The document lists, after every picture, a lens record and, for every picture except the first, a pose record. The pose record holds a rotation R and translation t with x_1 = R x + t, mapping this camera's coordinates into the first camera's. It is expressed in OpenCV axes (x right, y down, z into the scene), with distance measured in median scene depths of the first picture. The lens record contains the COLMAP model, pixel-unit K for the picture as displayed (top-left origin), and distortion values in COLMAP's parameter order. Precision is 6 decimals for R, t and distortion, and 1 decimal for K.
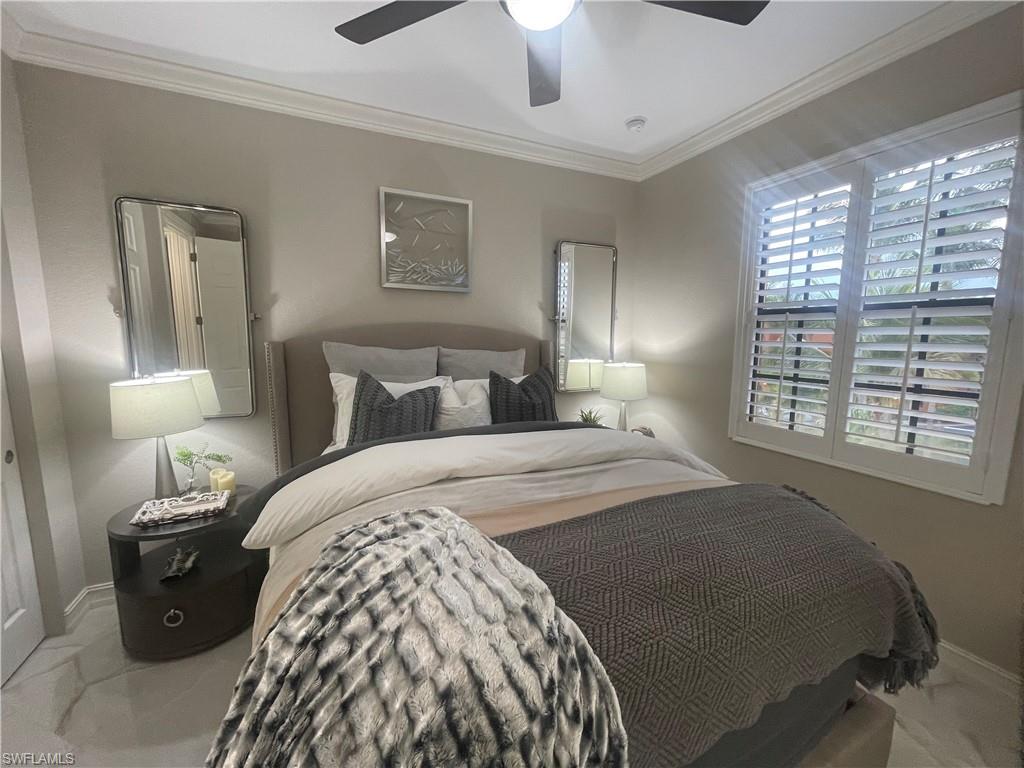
lens RADIAL K [[408.9, 0, 509.1], [0, 408.9, 391.1], [0, 0, 1]] dist [0.002125, -0.003759]
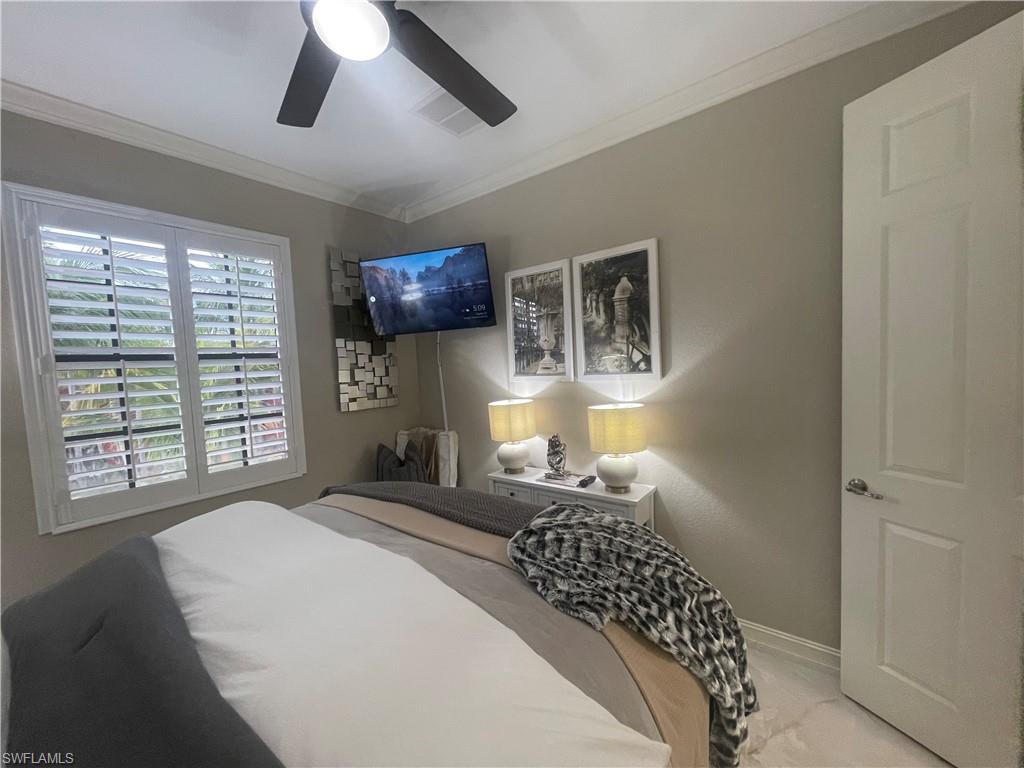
lens RADIAL K [[408.9, 0, 509.1], [0, 408.9, 391.1], [0, 0, 1]] dist [0.002125, -0.003759]
pose [[-0.448603, -0.043292, 0.892682, -0.303298], [0.160039, 0.978791, 0.127893, -0.061688], [-0.879285, 0.200237, -0.432160, 0.400597]]
